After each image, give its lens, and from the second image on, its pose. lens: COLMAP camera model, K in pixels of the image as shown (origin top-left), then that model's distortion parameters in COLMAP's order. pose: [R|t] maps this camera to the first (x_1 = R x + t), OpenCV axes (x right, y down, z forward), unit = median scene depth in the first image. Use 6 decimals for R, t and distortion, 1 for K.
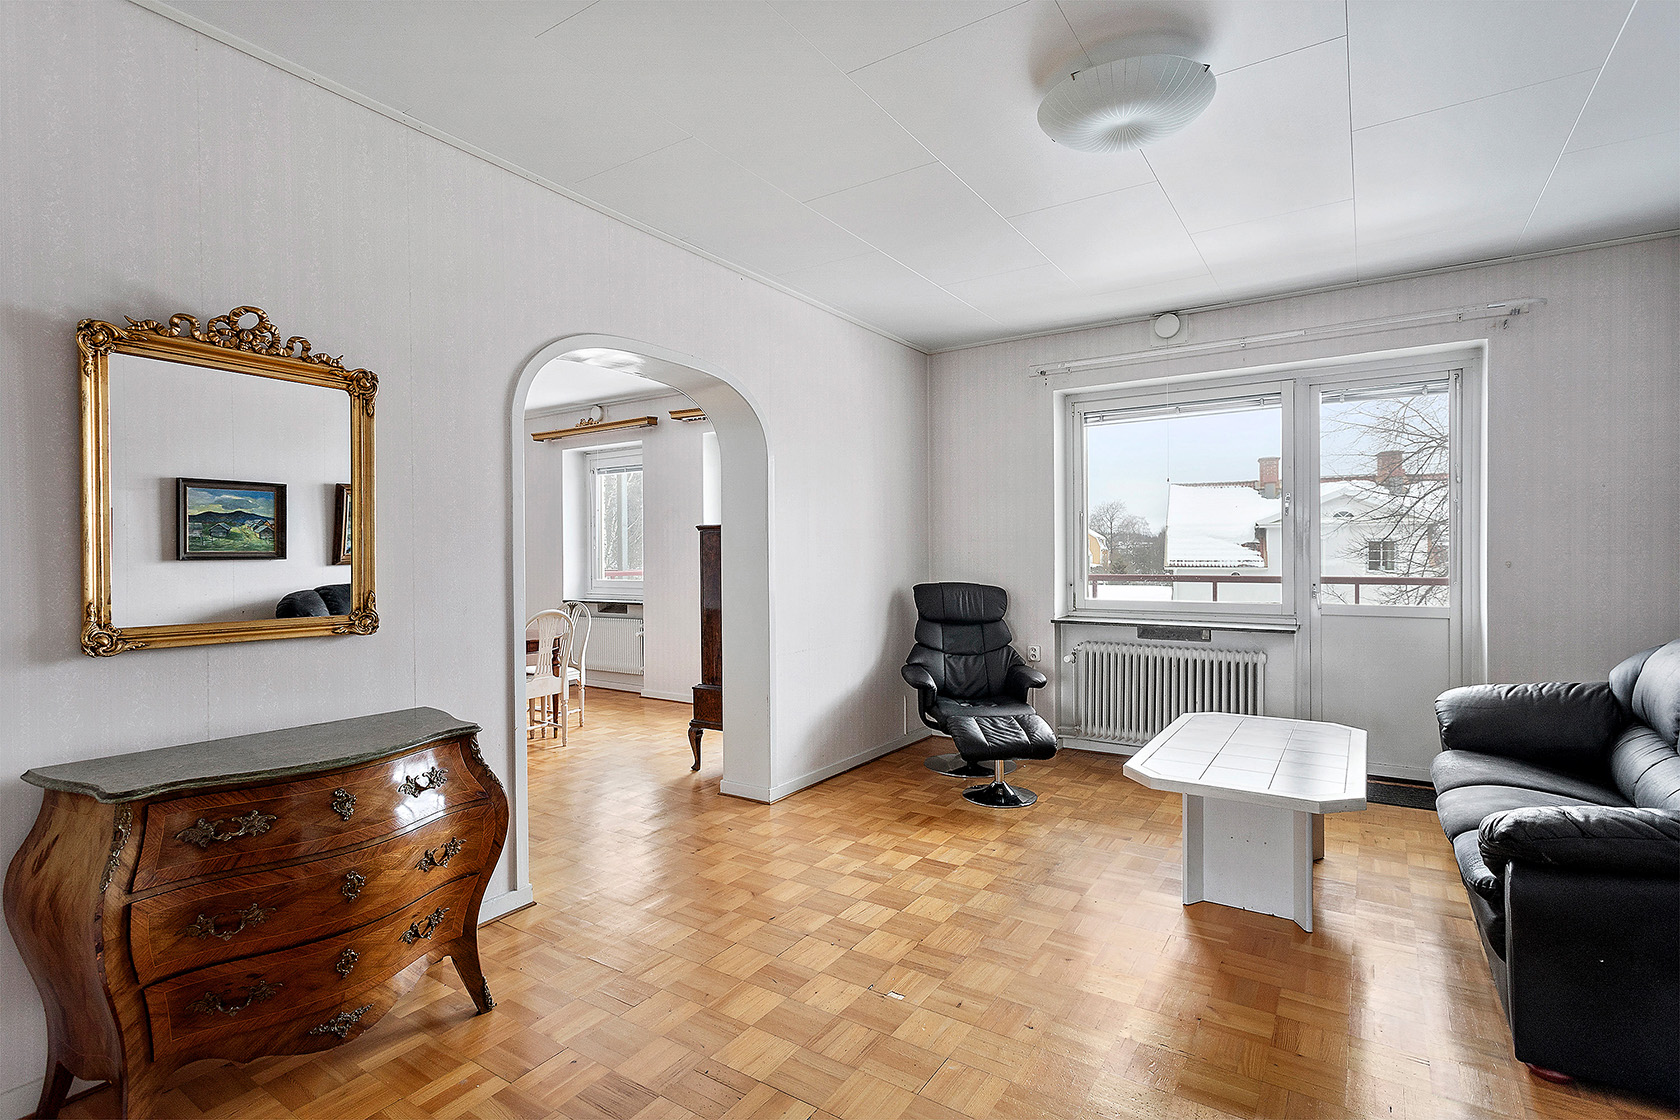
lens RADIAL K [[785.8, 0, 825.7], [0, 785.8, 543.7], [0, 0, 1]] dist [0.000469, 0.000735]
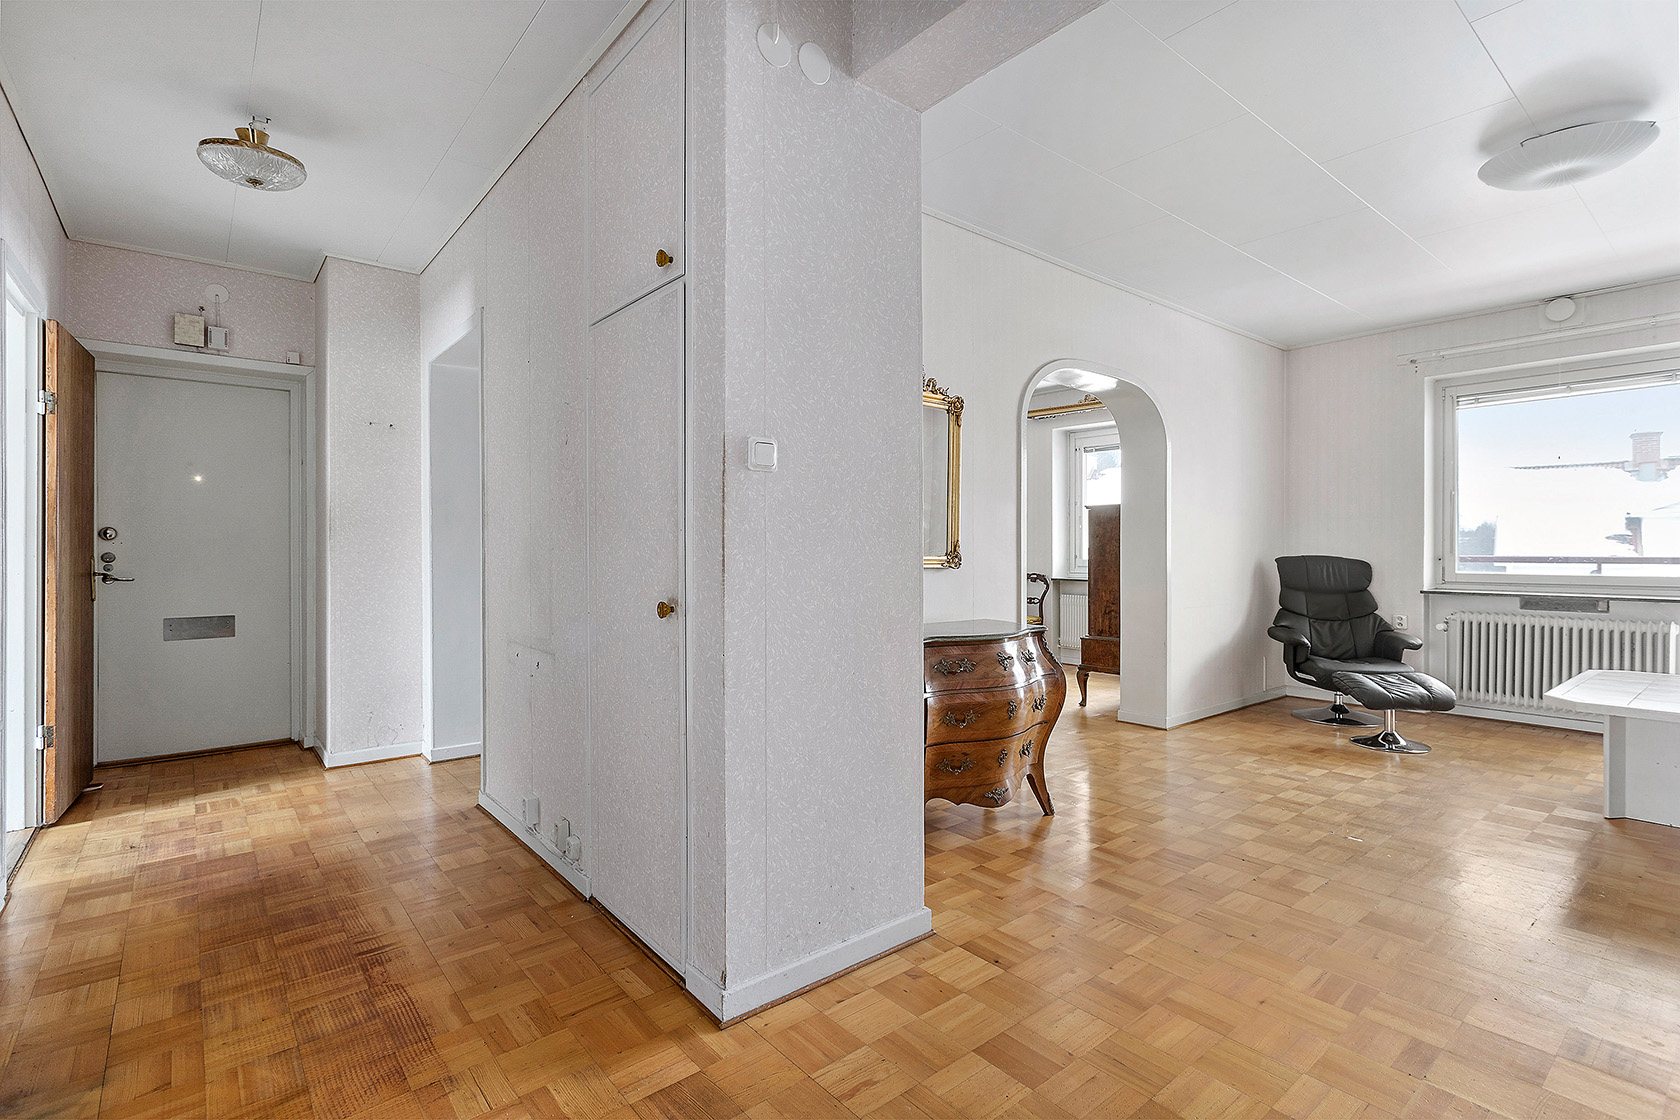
lens RADIAL K [[785.8, 0, 825.7], [0, 785.8, 543.7], [0, 0, 1]] dist [0.000469, 0.000735]
pose [[0.958879, 0.003317, -0.283795, -0.203271], [-0.001752, 0.999982, 0.005770, 0.029932], [0.283809, -0.005035, 0.958868, -0.281693]]
